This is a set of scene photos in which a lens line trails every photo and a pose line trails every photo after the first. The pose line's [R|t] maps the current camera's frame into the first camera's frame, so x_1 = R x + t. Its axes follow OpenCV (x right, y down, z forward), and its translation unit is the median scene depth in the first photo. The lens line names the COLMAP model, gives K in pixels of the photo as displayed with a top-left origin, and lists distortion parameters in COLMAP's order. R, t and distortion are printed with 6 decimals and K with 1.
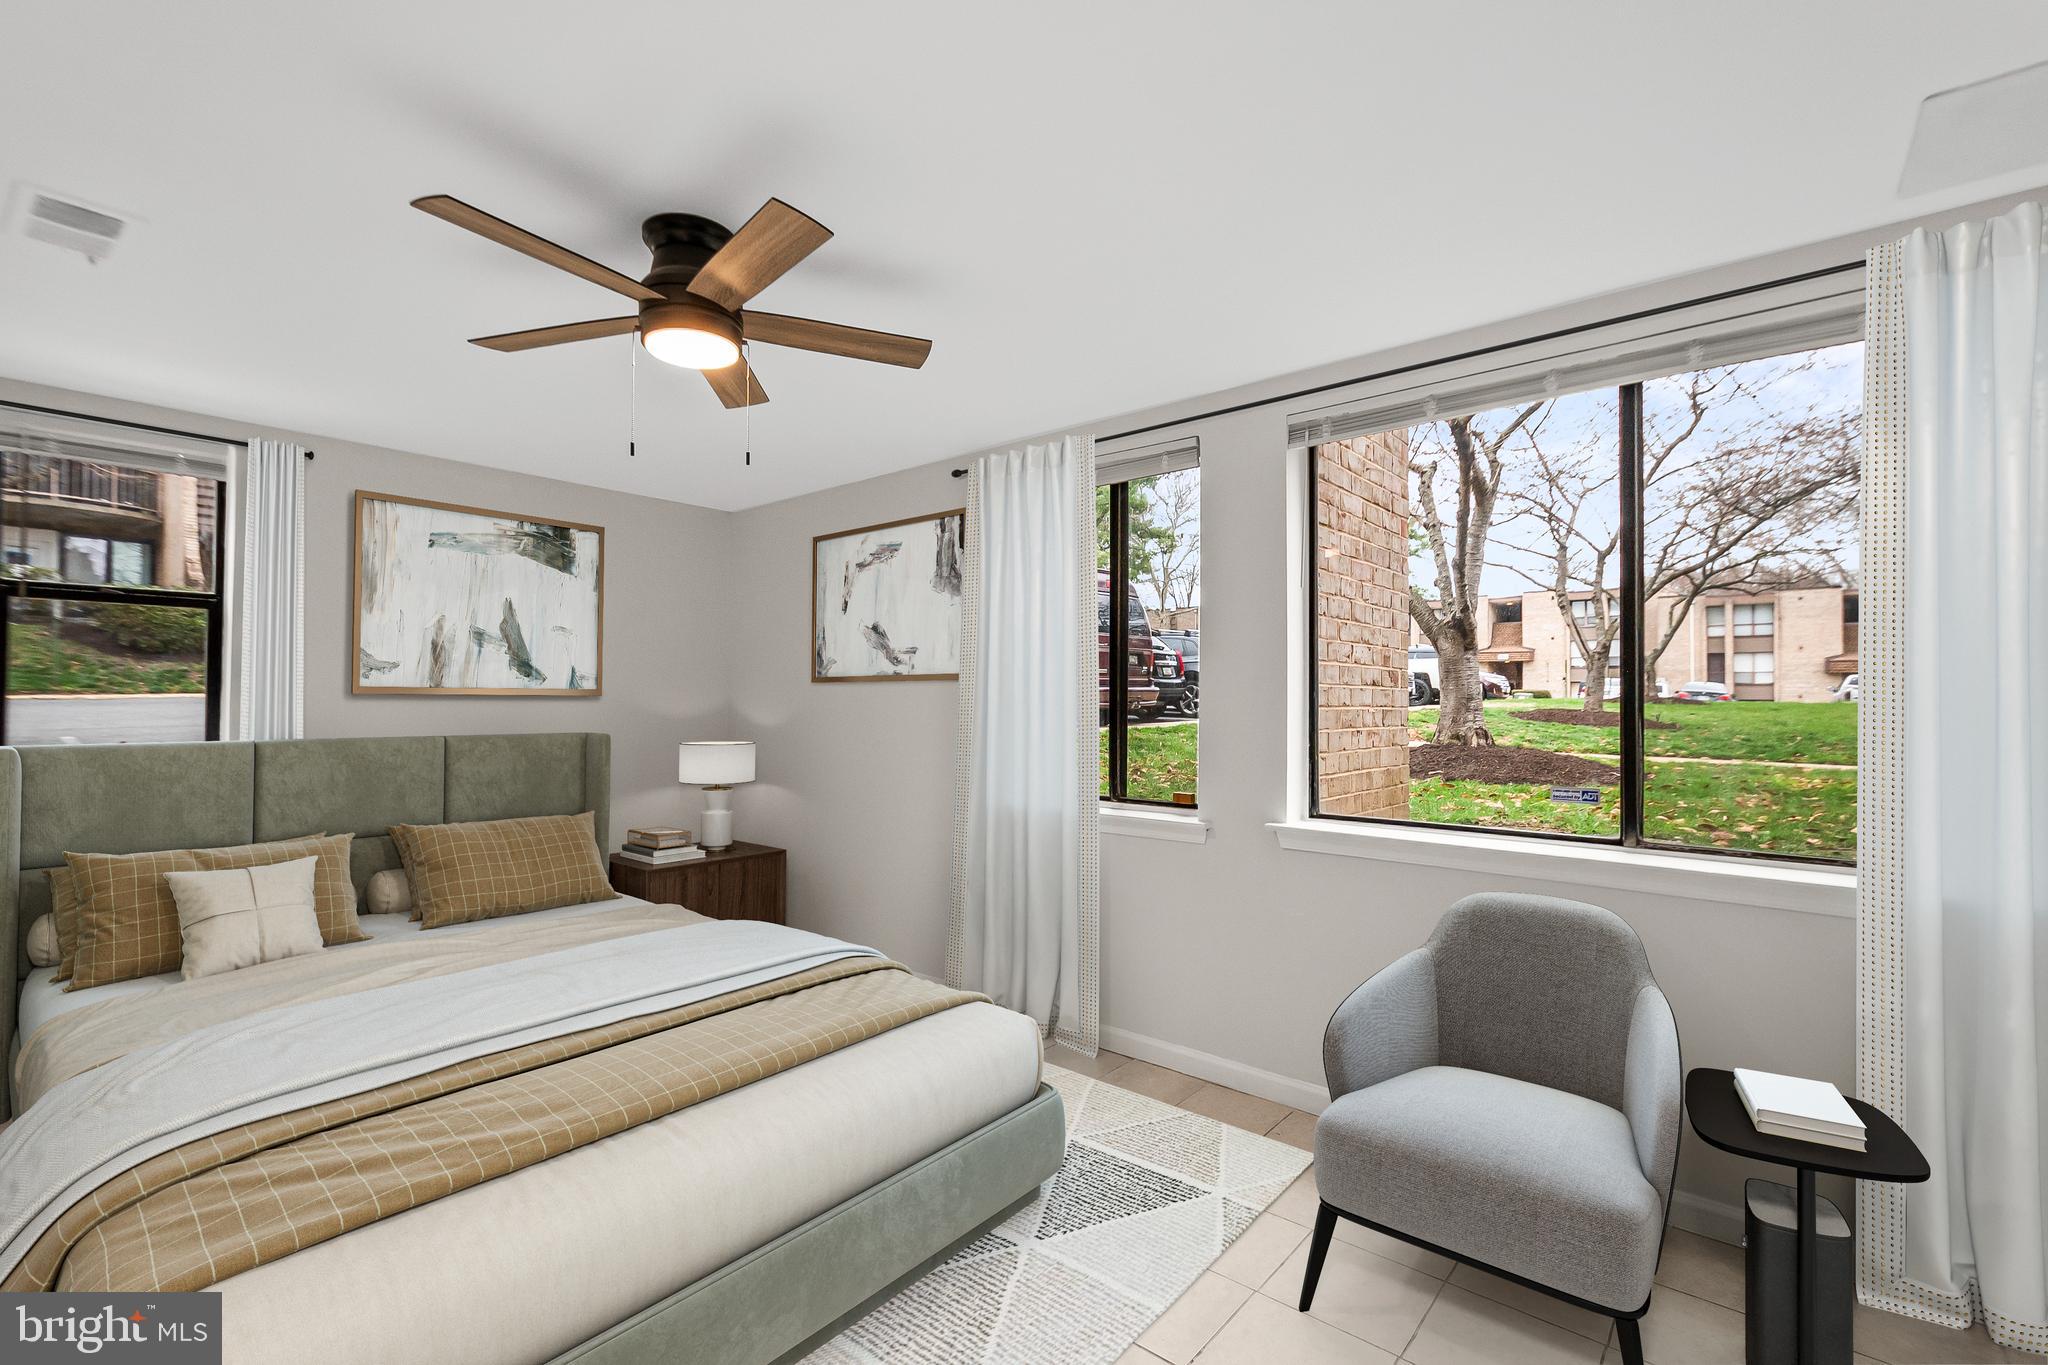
lens RADIAL K [[886.7, 0, 1039.7], [0, 886.7, 686.1], [0, 0, 1]] dist [0.002418, -0.000298]
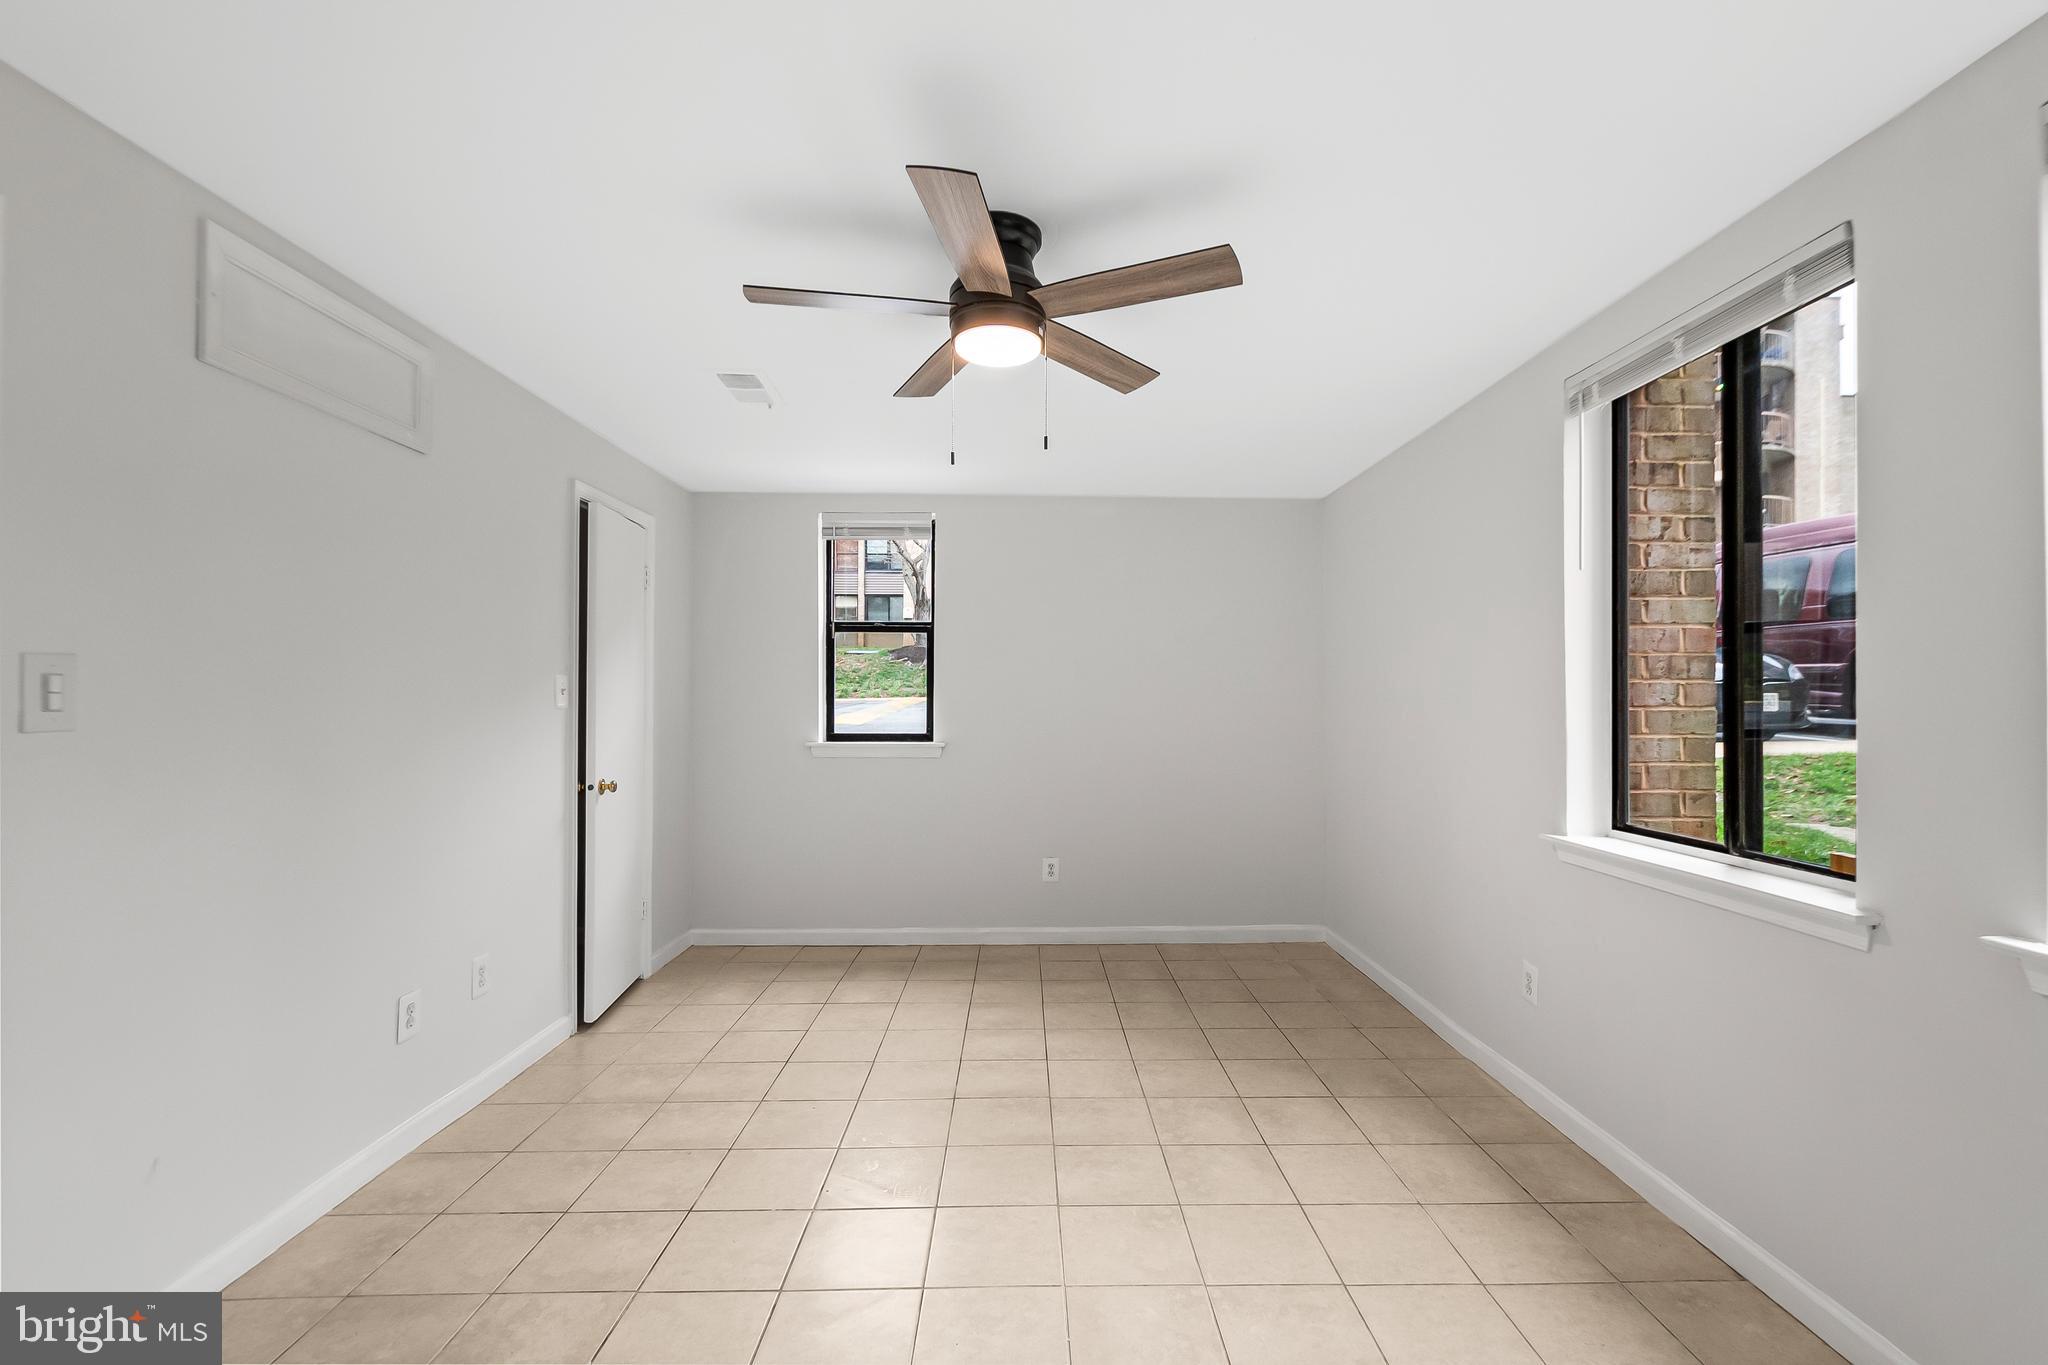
lens RADIAL K [[886.7, 0, 1039.7], [0, 886.7, 686.1], [0, 0, 1]] dist [0.002418, -0.000298]
pose [[0.661266, -0.013490, -0.750031, 0.258551], [0.013128, 0.999893, -0.006410, 0.009237], [0.750037, -0.005607, 0.661372, 0.243119]]
